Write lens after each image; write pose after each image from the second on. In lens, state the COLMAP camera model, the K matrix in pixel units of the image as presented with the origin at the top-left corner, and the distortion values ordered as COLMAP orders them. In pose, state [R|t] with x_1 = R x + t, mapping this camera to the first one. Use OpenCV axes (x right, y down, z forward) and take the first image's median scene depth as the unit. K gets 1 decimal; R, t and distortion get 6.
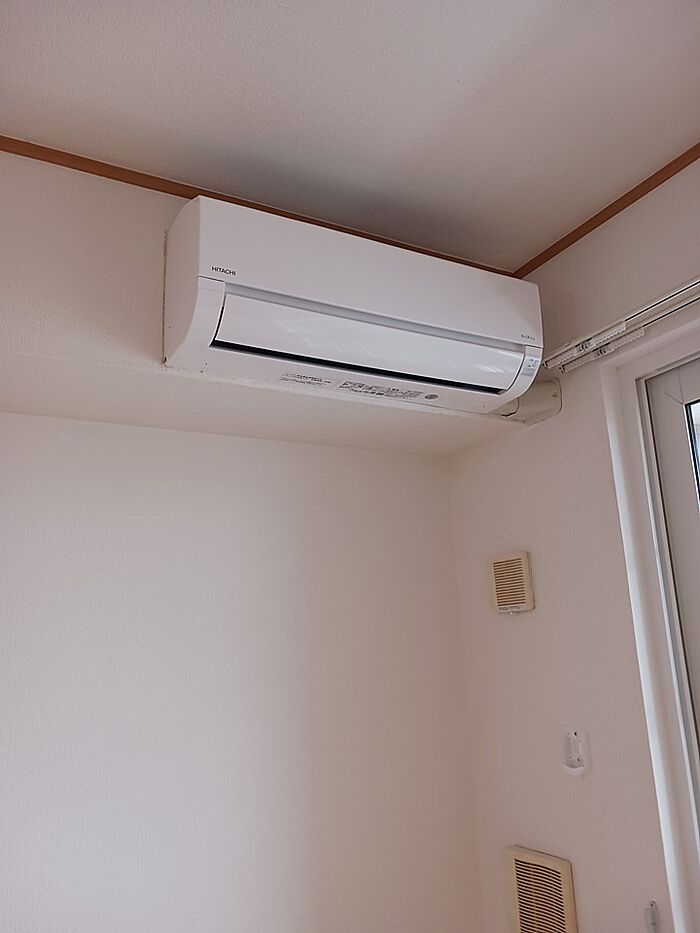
lens RADIAL K [[733.6, 0, 340.2], [0, 733.6, 491.1], [0, 0, 1]] dist [0.014287, 0.005309]
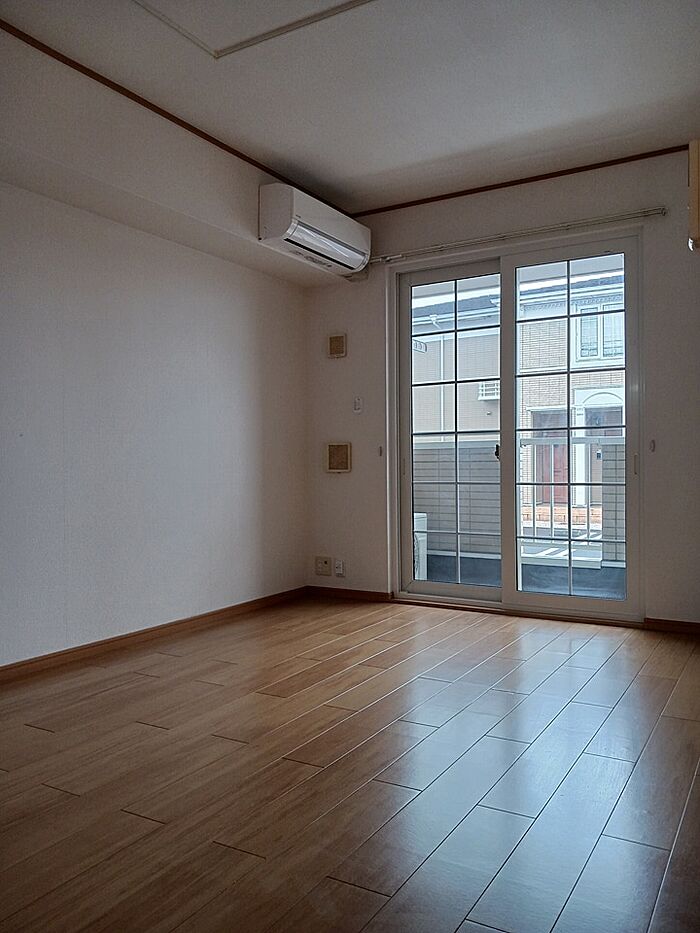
lens RADIAL K [[733.6, 0, 351.6], [0, 733.6, 467.2], [0, 0, 1]] dist [0.014287, 0.005309]
pose [[0.869544, 0.048147, 0.491503, -1.057163], [-0.144558, 0.976460, 0.160092, 0.140102], [-0.472225, -0.210258, 0.856035, -1.418770]]
